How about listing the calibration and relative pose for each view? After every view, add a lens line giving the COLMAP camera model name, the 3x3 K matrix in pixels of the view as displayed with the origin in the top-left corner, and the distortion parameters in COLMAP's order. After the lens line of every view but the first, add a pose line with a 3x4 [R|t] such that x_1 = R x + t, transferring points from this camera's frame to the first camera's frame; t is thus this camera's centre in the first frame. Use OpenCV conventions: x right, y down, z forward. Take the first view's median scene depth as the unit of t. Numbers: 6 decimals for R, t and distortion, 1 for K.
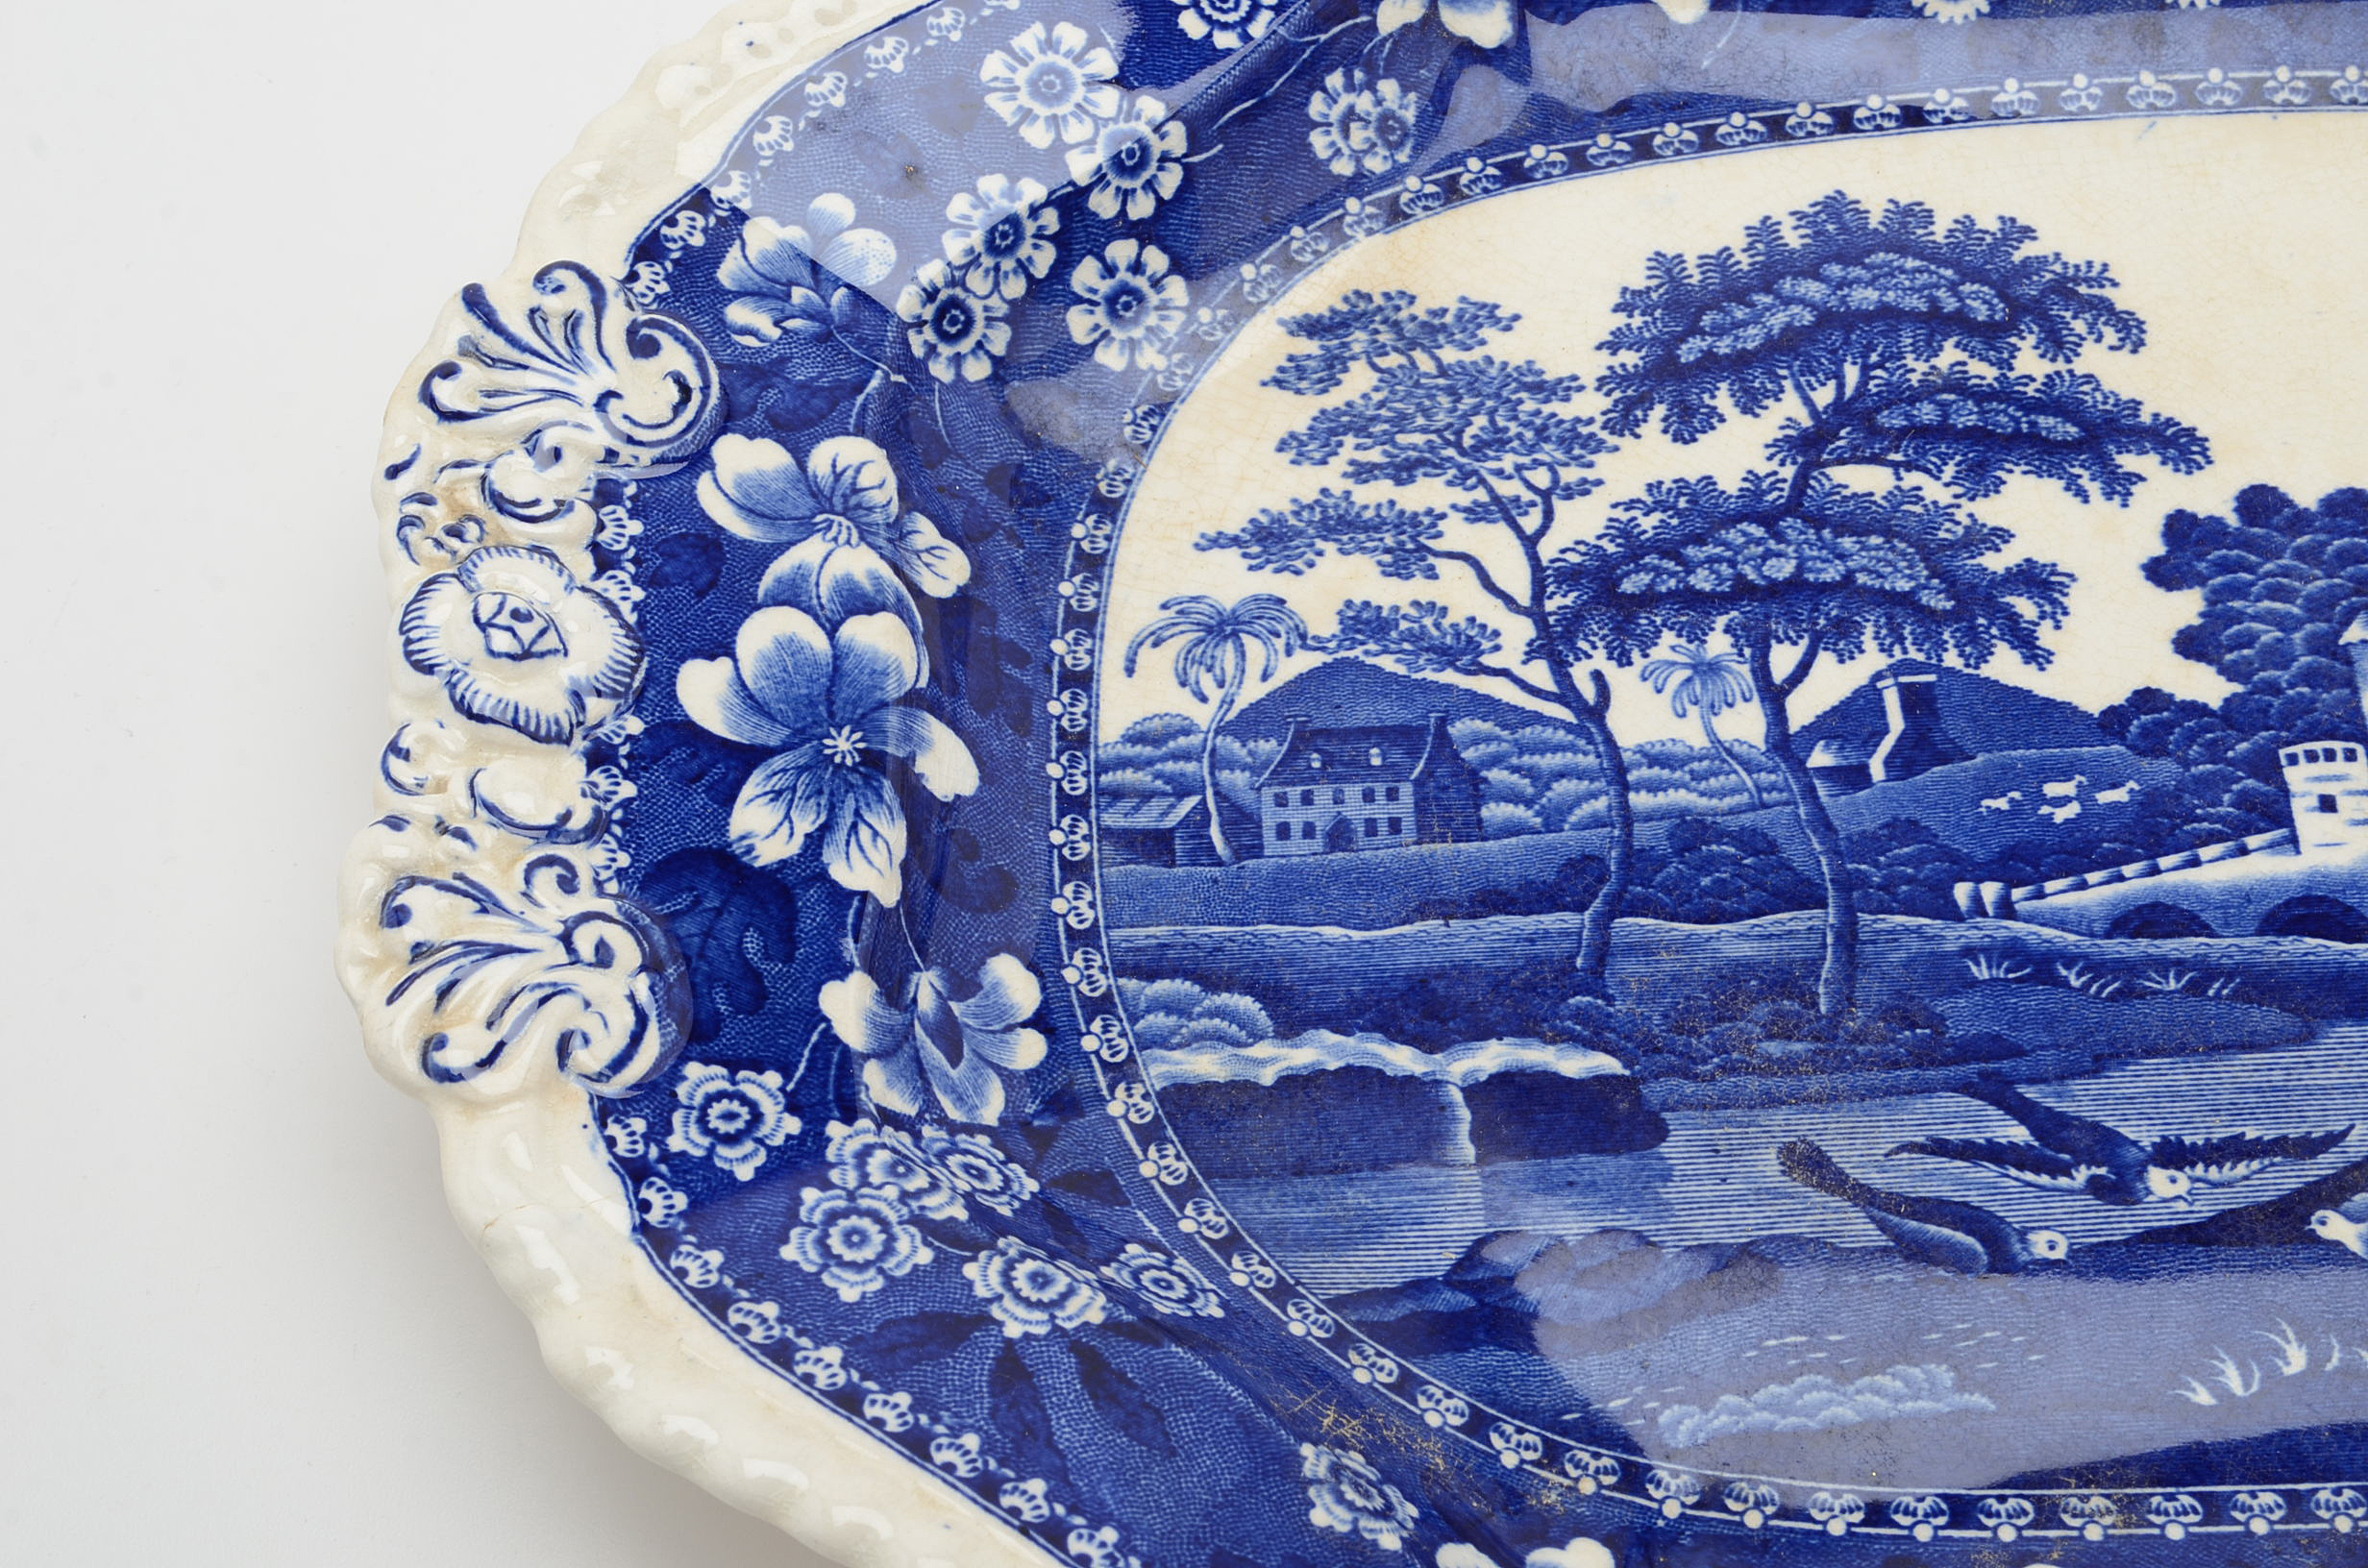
lens RADIAL K [[3964.7, 0, 1184.0], [0, 3964.7, 784.0], [0, 0, 1]] dist [-0.001696, 0.004322]
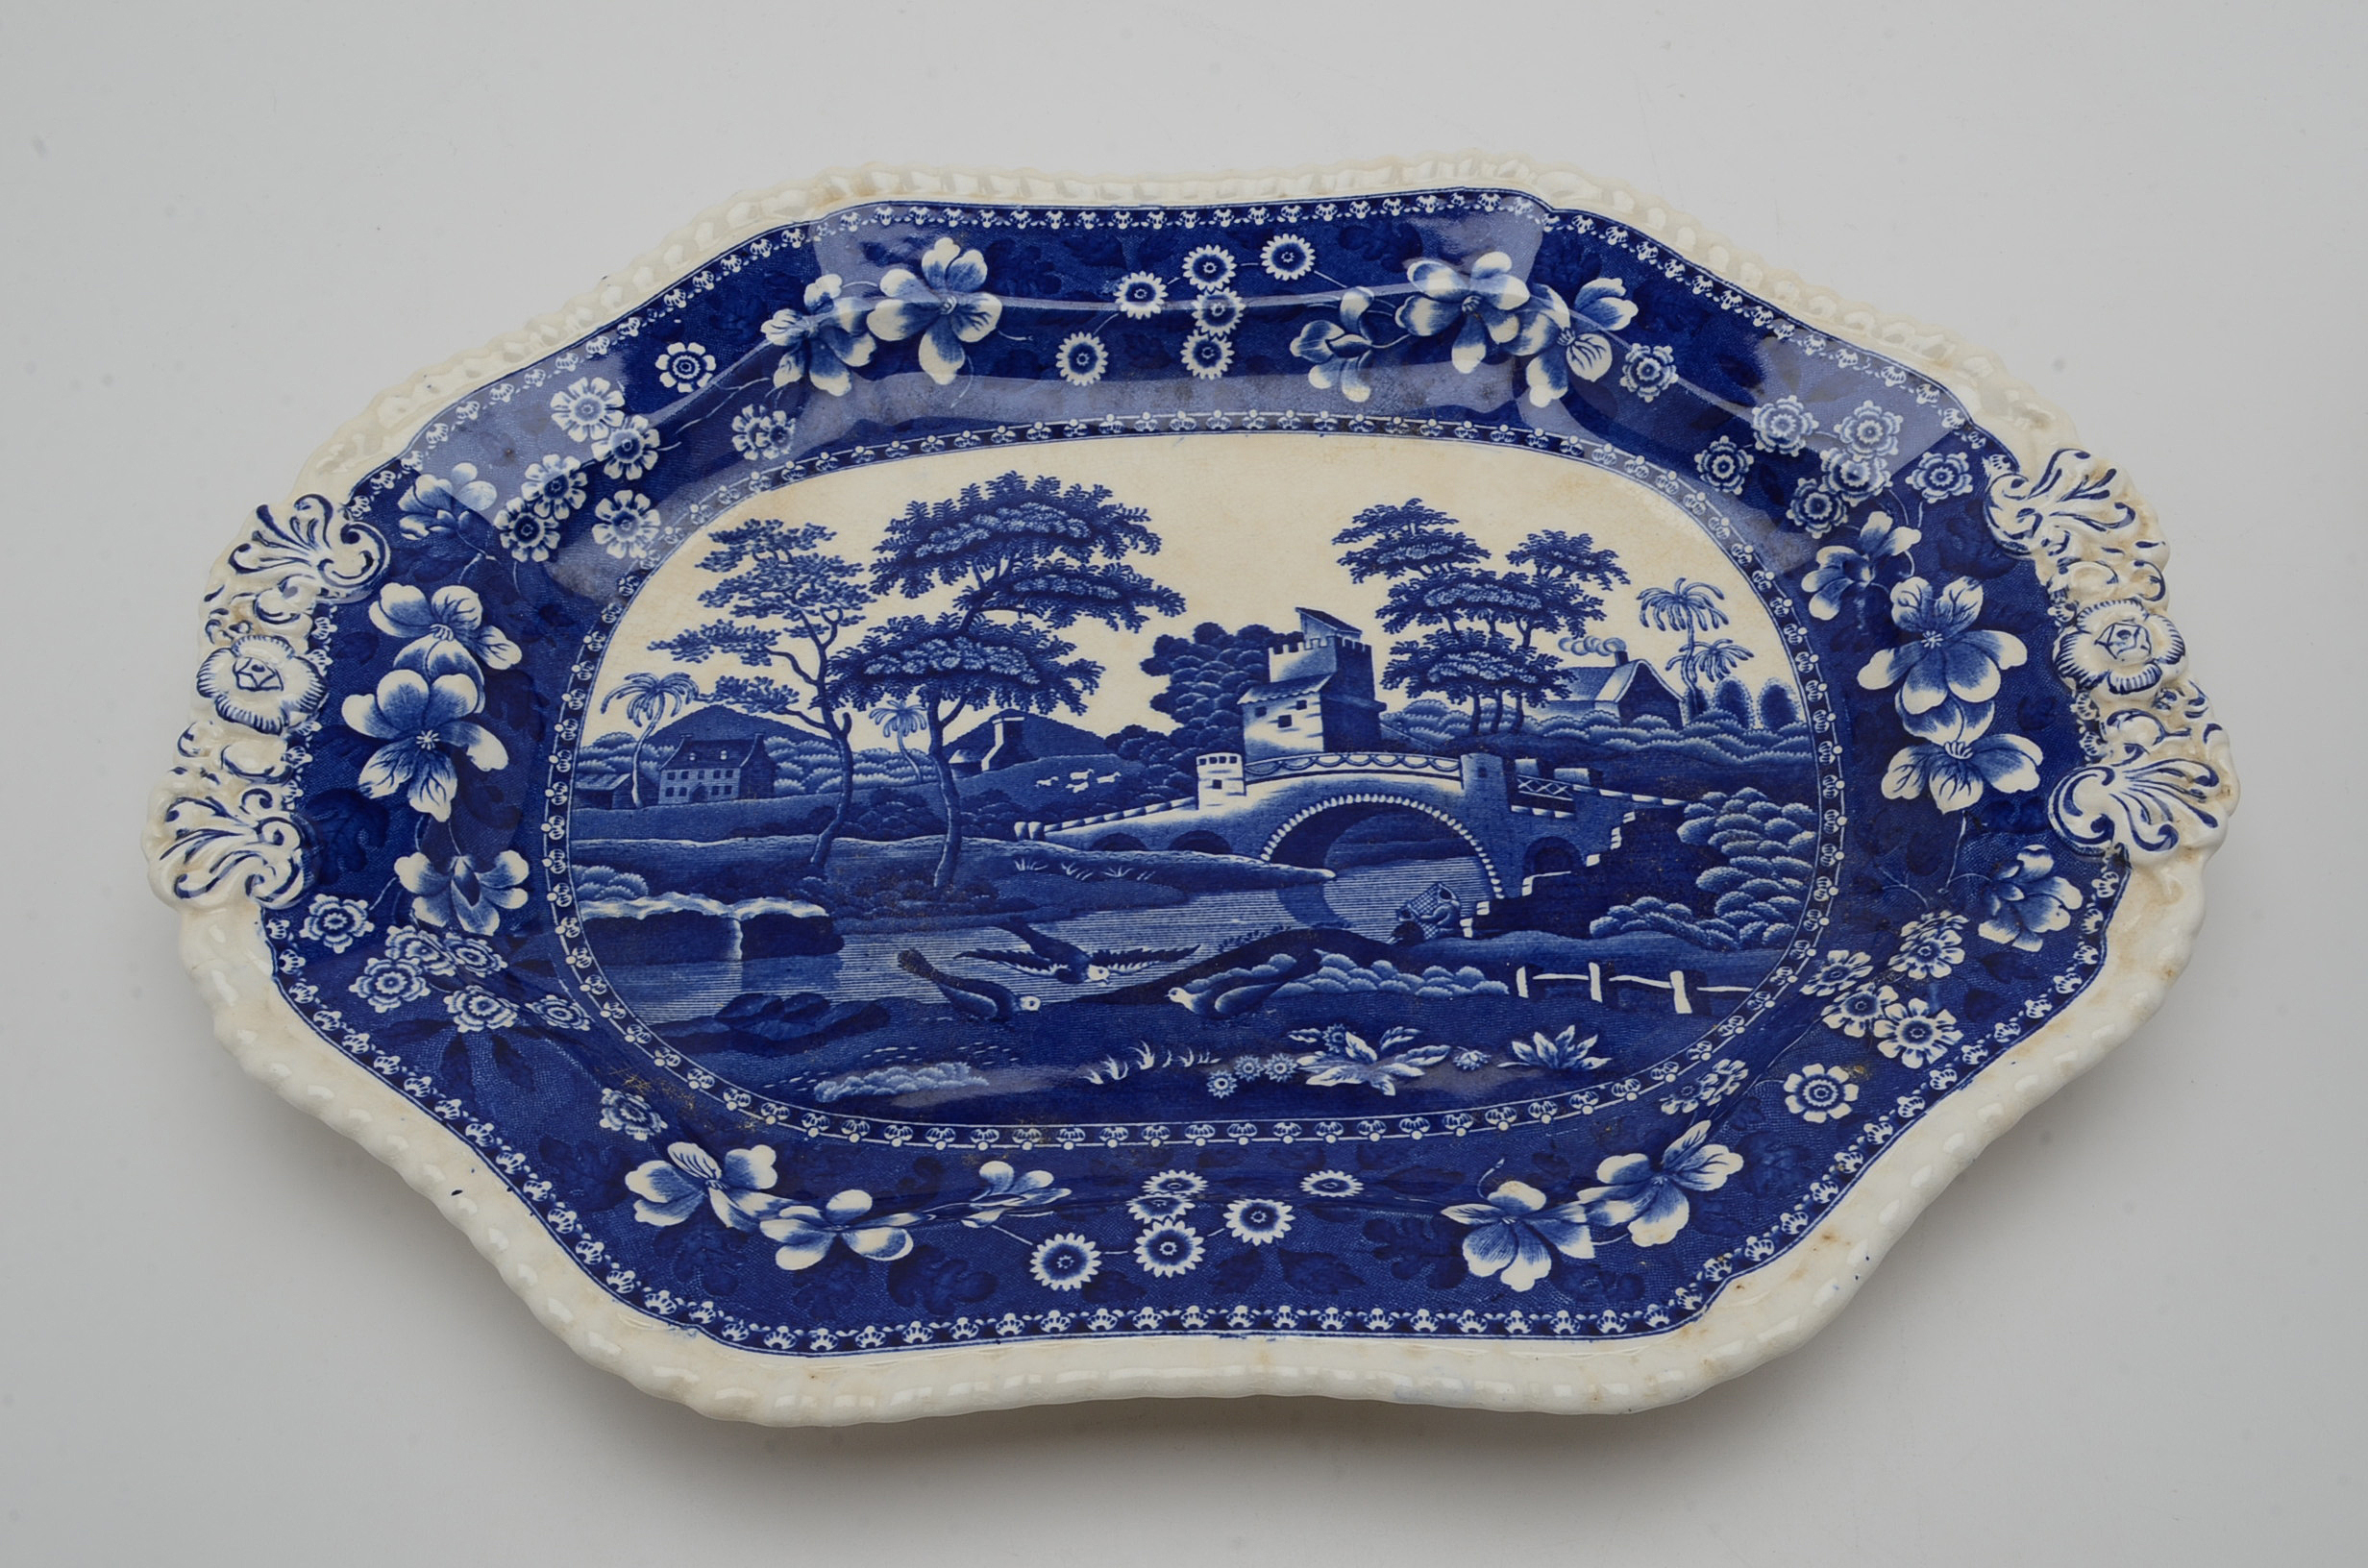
lens RADIAL K [[2442.3, 0, 1184.0], [0, 2442.3, 784.0], [0, 0, 1]] dist [-0.062817, -0.006326]
pose [[0.999921, 0.012529, -0.000511, 0.272963], [-0.012537, 0.998105, -0.060241, 0.075536], [-0.000245, 0.060243, 0.998184, -0.169742]]
